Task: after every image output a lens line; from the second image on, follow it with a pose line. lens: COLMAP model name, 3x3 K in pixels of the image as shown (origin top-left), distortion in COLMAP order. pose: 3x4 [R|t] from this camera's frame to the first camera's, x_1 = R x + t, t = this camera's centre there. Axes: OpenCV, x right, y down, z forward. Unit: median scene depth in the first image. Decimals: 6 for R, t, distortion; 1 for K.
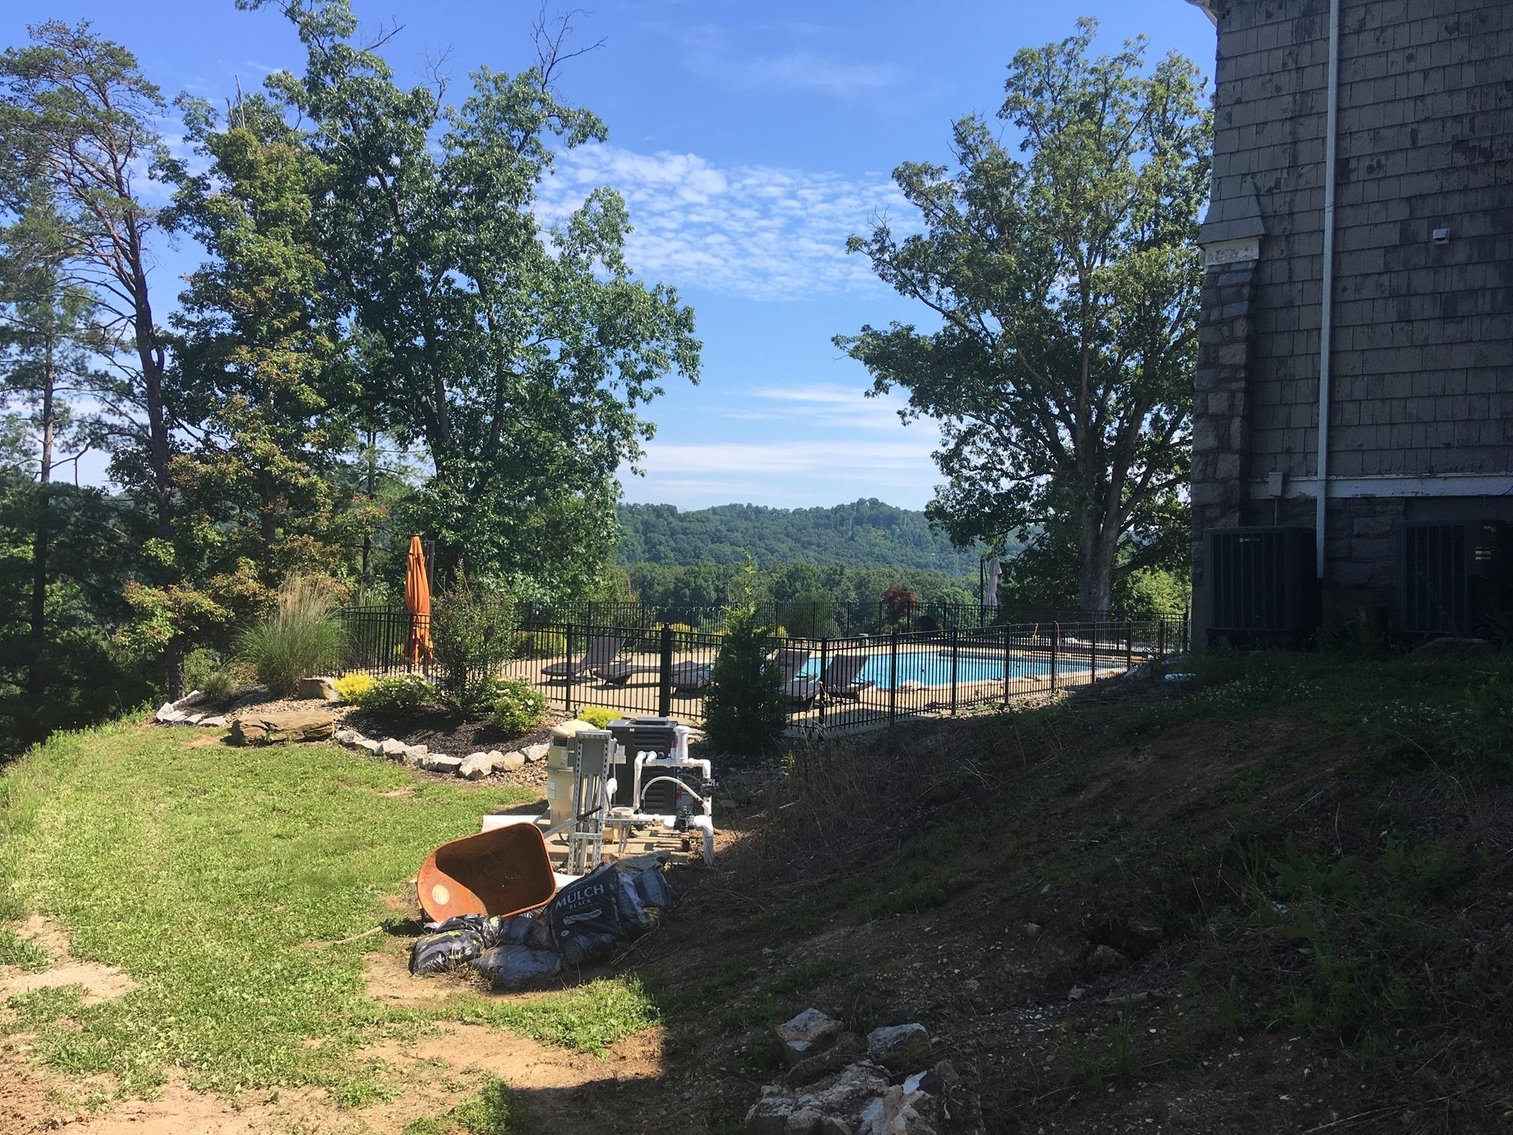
lens RADIAL K [[1269.0, 0, 759.1], [0, 1269.0, 554.2], [0, 0, 1]] dist [0.114200, -0.162595]
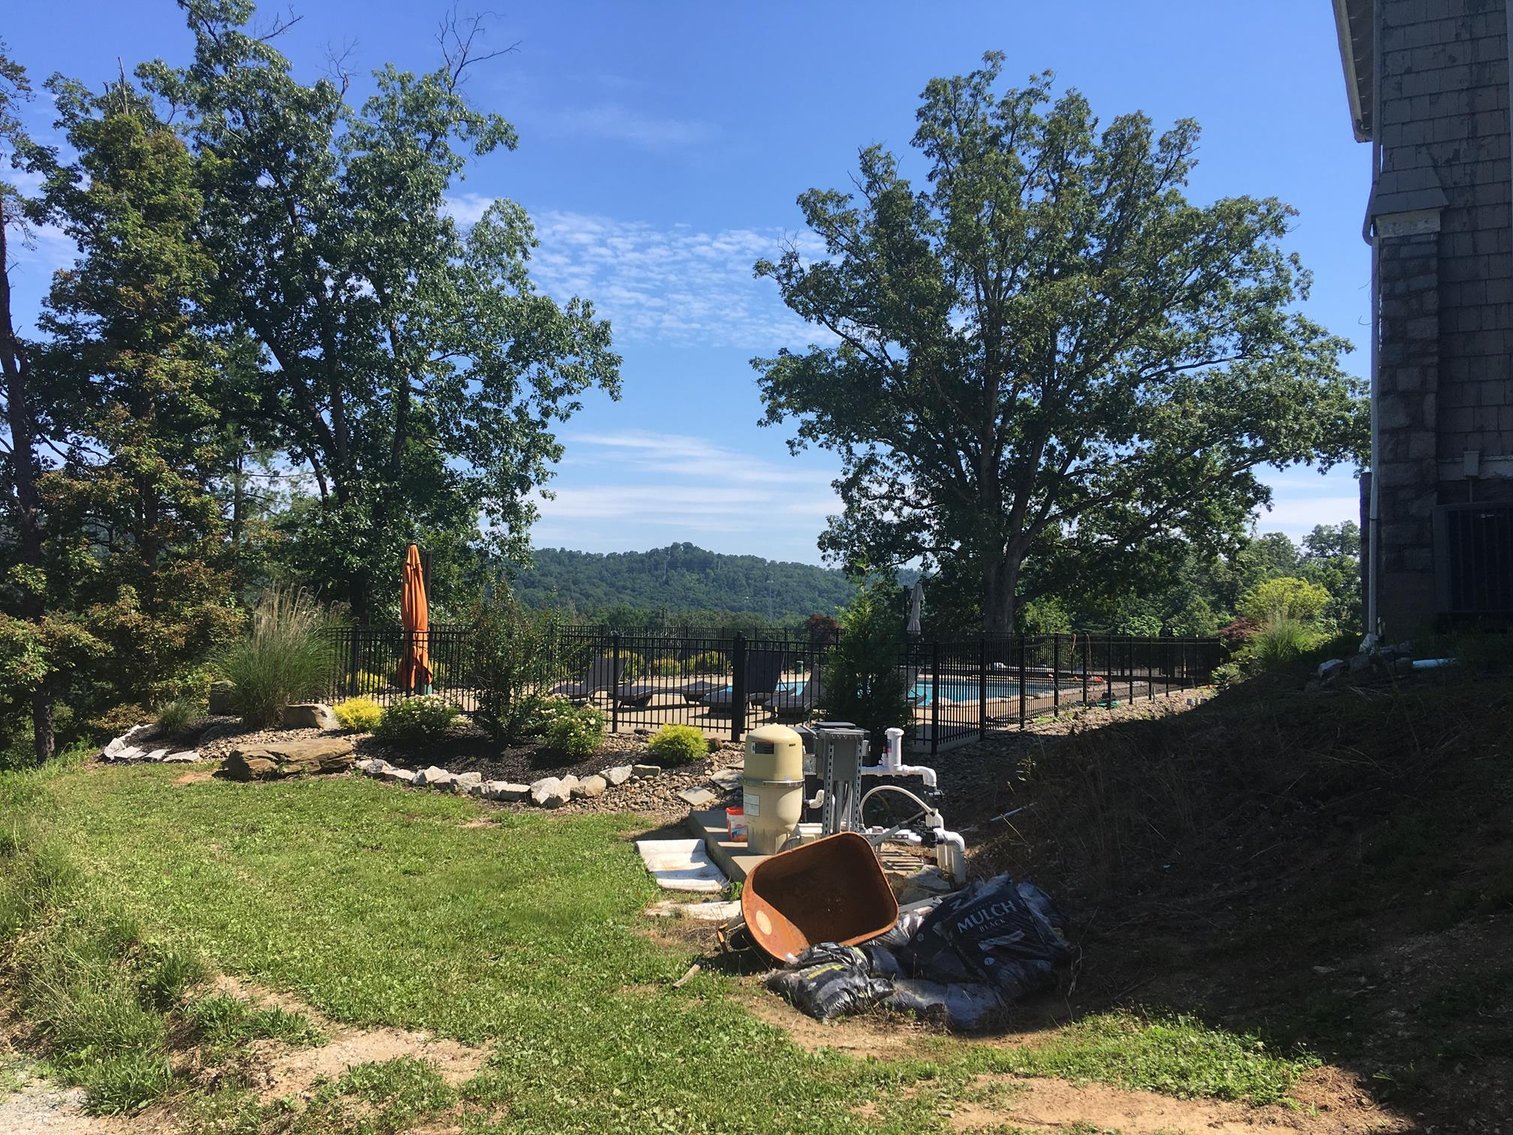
lens RADIAL K [[1269.0, 0, 756.6], [0, 1269.0, 551.6], [0, 0, 1]] dist [0.114200, -0.162595]
pose [[0.989674, -0.002224, 0.143320, -0.089611], [0.007487, 0.999317, -0.036190, 0.014227], [-0.143141, 0.036889, 0.989015, 0.045463]]
